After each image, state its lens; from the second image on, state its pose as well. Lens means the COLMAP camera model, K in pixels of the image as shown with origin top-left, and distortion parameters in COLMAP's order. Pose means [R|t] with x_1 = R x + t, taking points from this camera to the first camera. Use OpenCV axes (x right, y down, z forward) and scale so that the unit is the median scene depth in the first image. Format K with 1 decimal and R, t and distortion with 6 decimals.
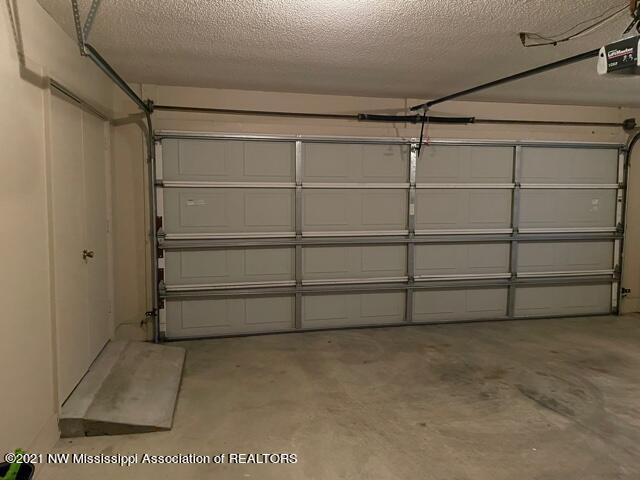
lens RADIAL K [[490.5, 0, 311.3], [0, 490.5, 230.2], [0, 0, 1]] dist [0.087611, -0.106786]
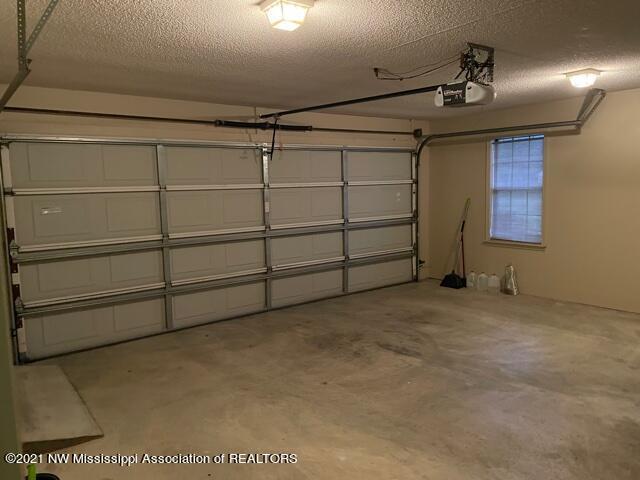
lens RADIAL K [[490.5, 0, 310.9], [0, 490.5, 232.0], [0, 0, 1]] dist [0.087611, -0.106786]
pose [[0.912952, -0.067273, 0.402483, -0.166572], [0.061885, 0.997734, 0.026393, -0.009747], [-0.403346, 0.000813, 0.915047, -0.063204]]
